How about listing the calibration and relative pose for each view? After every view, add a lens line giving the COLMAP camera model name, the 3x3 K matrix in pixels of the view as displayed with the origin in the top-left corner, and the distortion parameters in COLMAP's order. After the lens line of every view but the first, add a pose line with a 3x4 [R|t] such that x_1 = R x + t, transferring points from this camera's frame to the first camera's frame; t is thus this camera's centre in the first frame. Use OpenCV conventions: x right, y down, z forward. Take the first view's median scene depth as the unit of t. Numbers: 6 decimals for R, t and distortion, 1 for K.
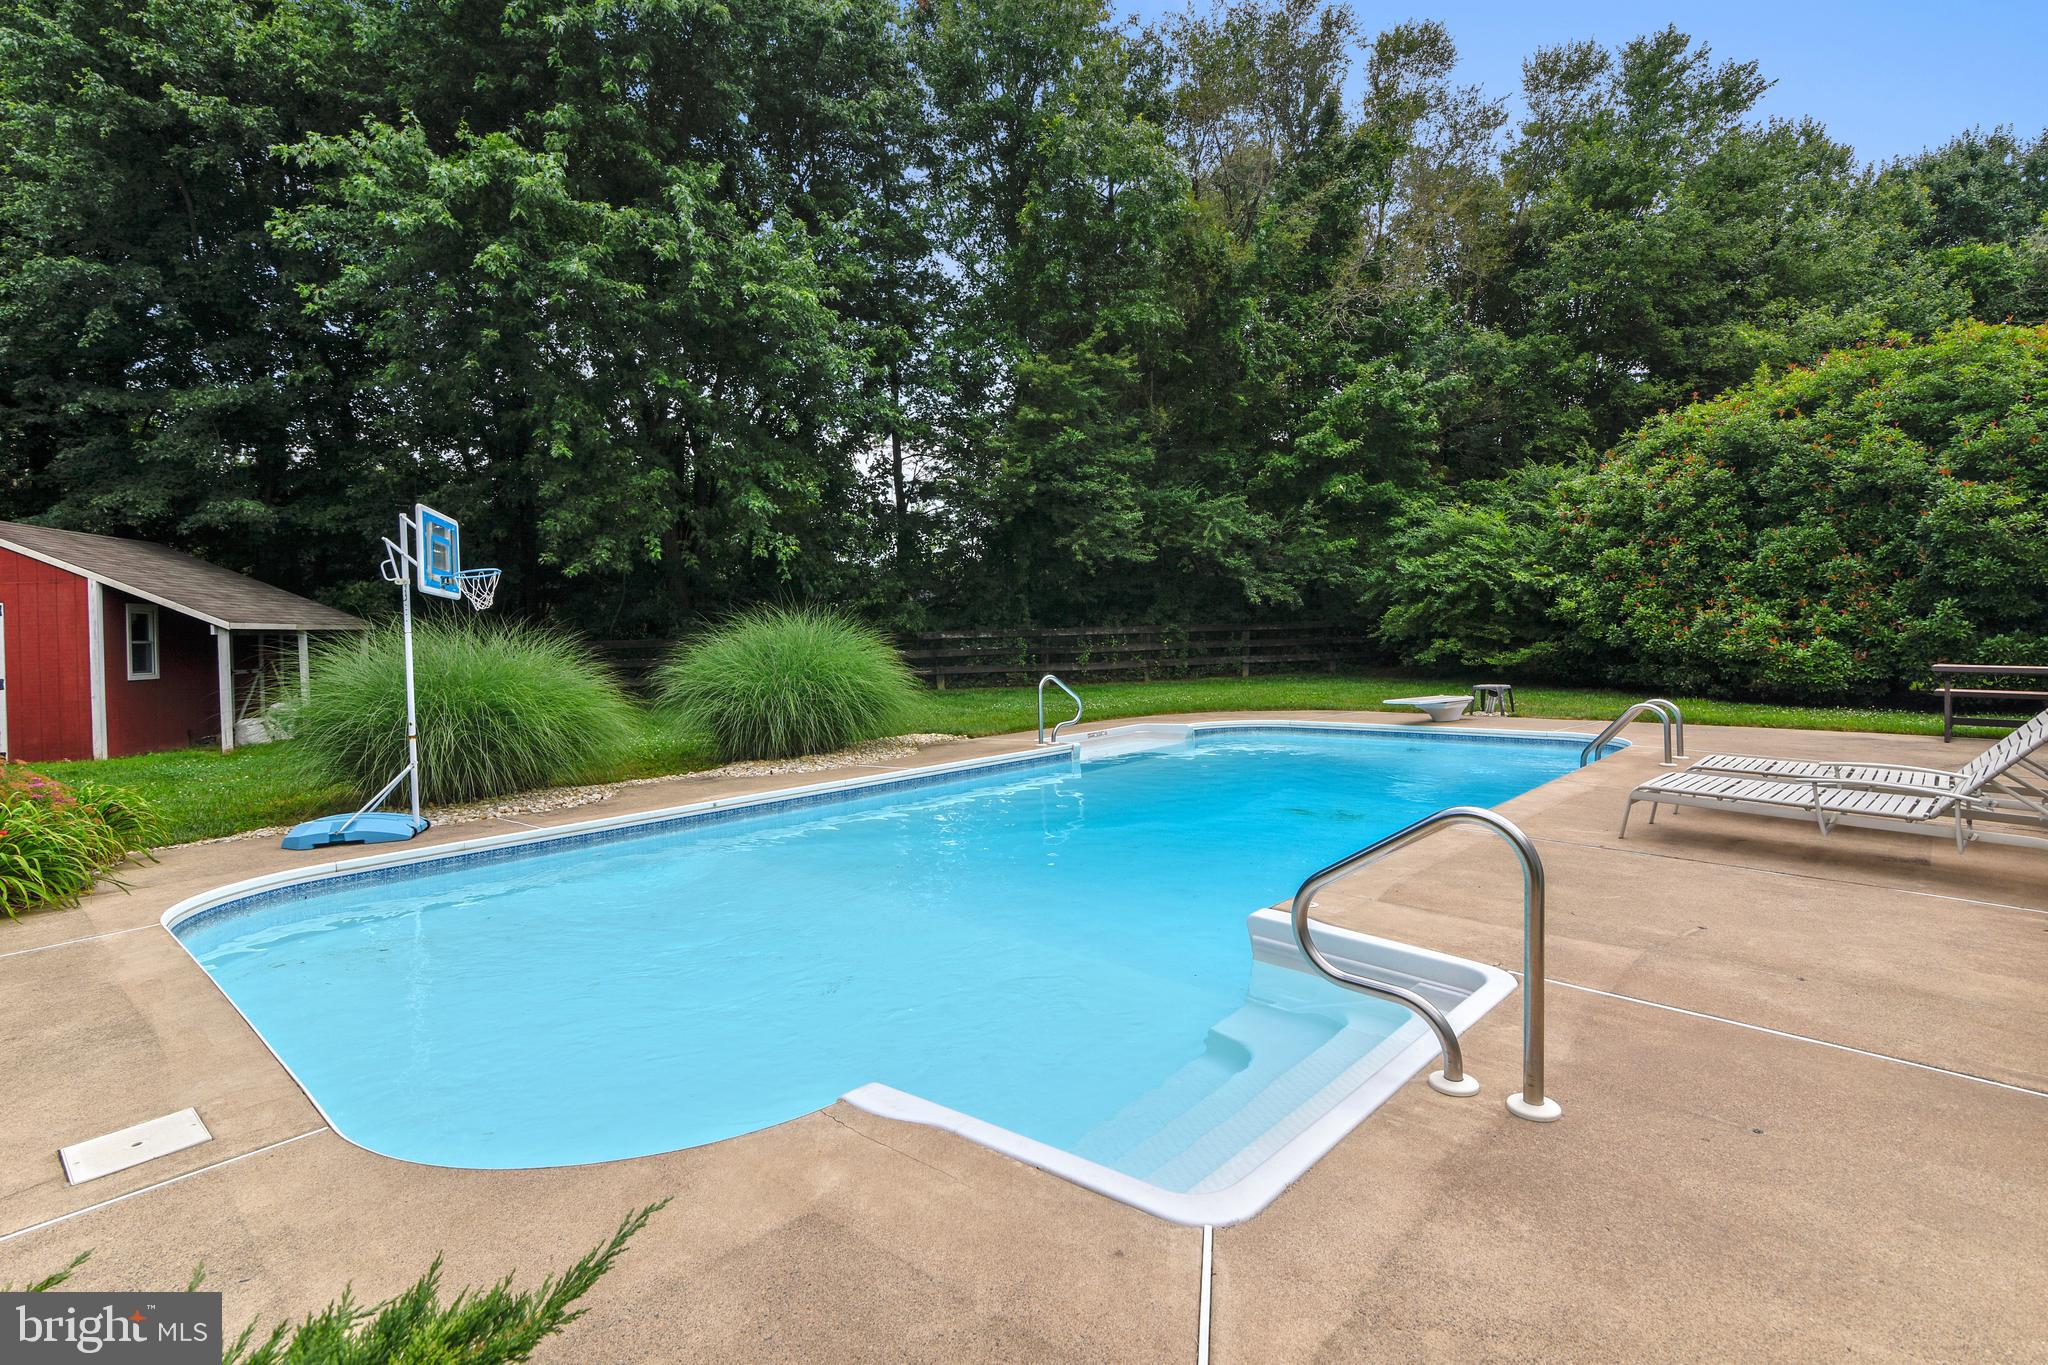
lens RADIAL K [[945.1, 0, 1011.9], [0, 945.1, 655.6], [0, 0, 1]] dist [0.009760, -0.000430]
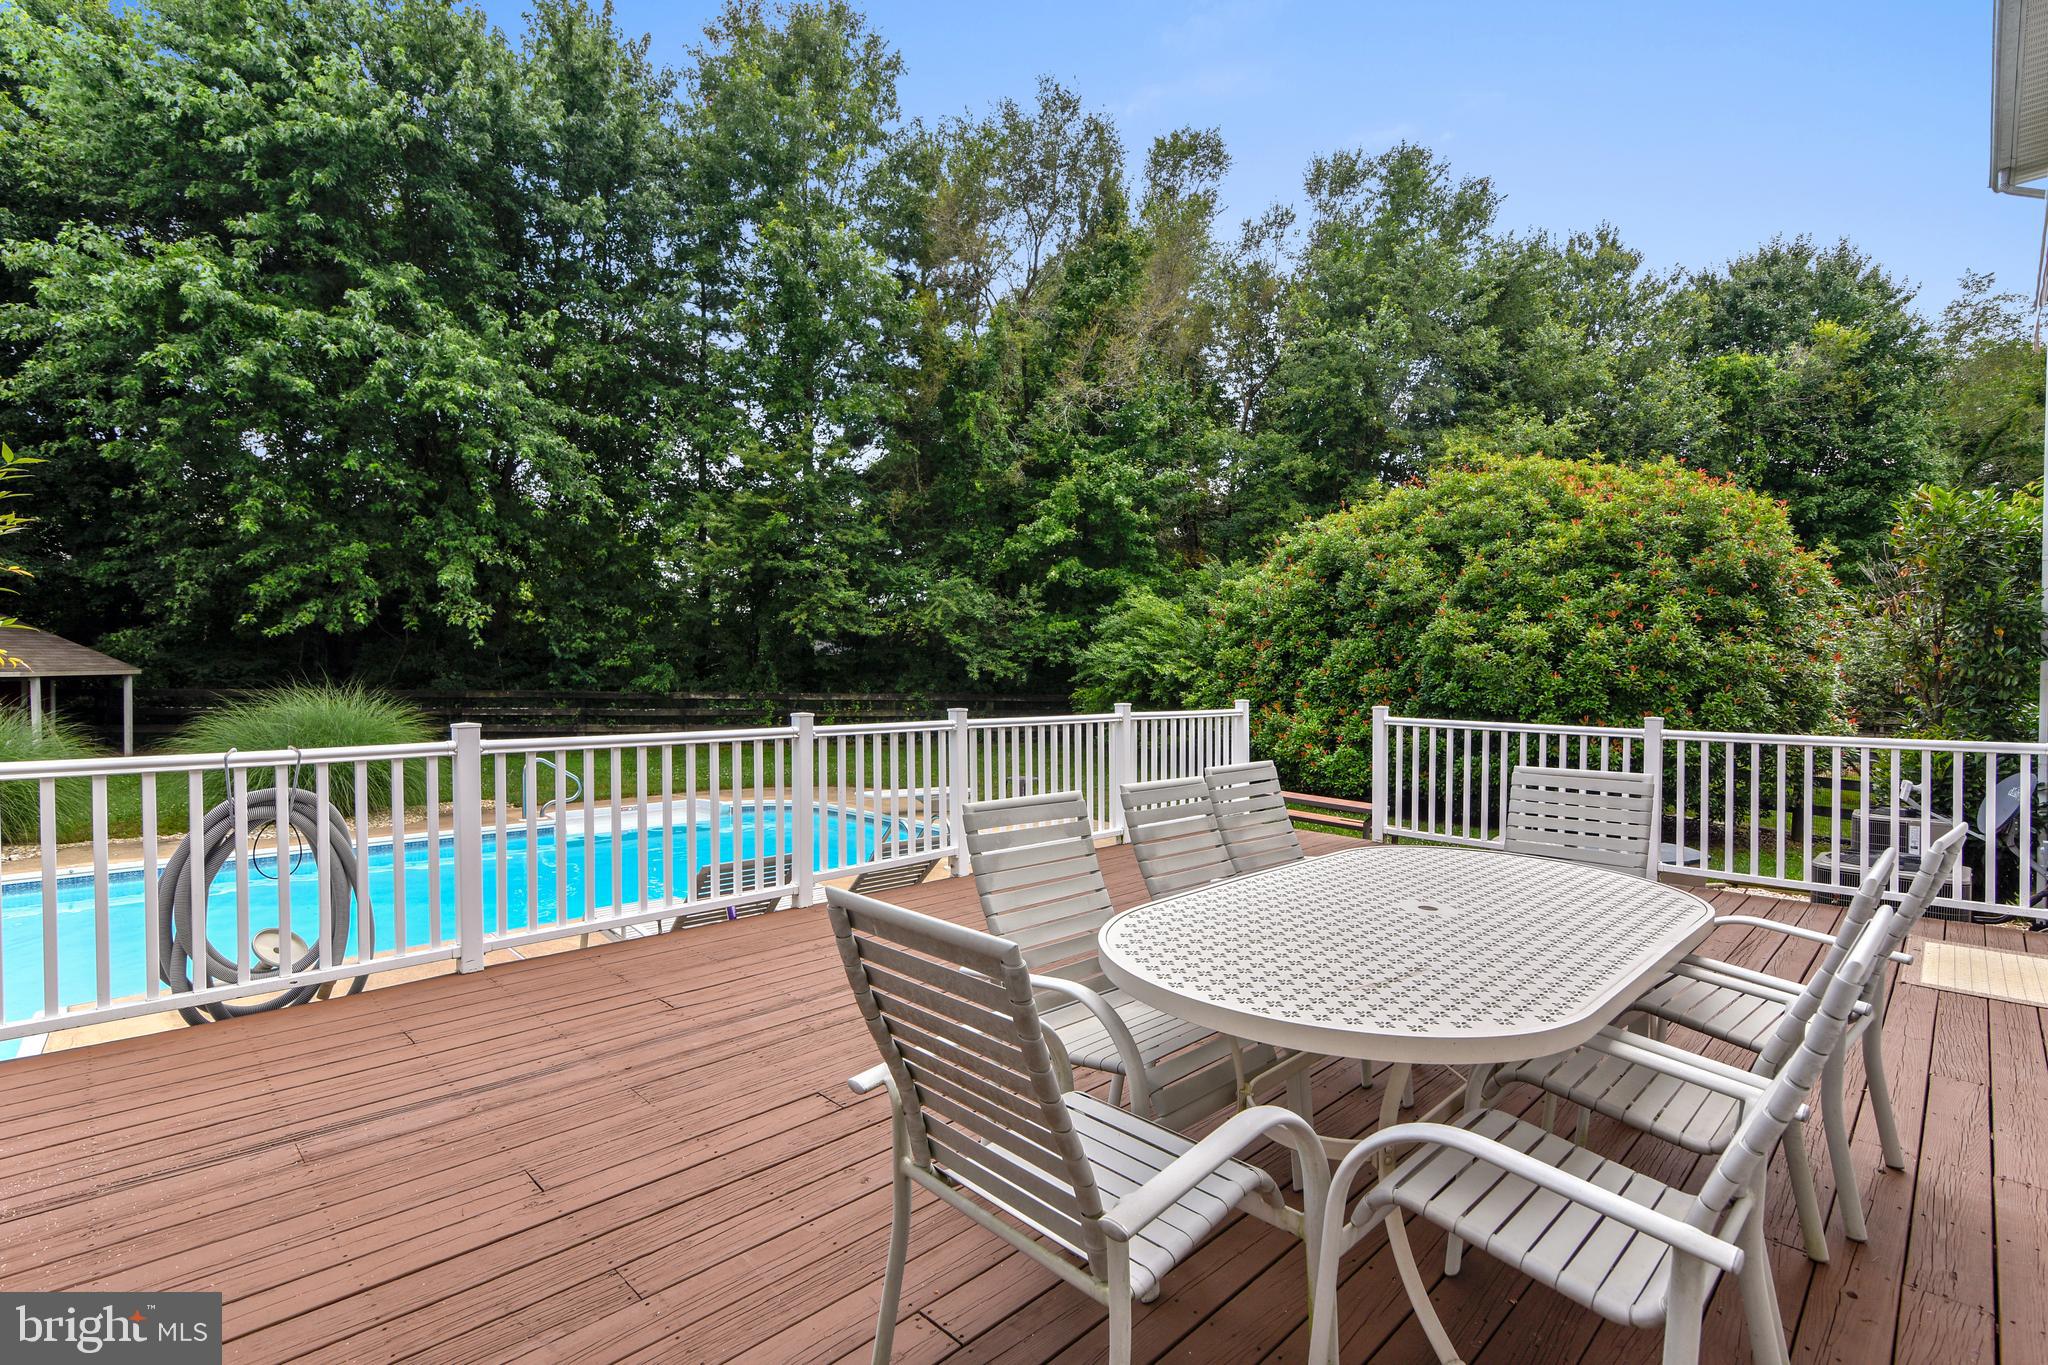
lens RADIAL K [[945.1, 0, 1028.1], [0, 945.1, 693.6], [0, 0, 1]] dist [0.009760, -0.000430]
pose [[0.998696, 0.040837, -0.030652, 0.342990], [-0.040742, 0.999163, 0.003731, -0.043733], [0.030779, -0.002478, 0.999523, -0.060776]]
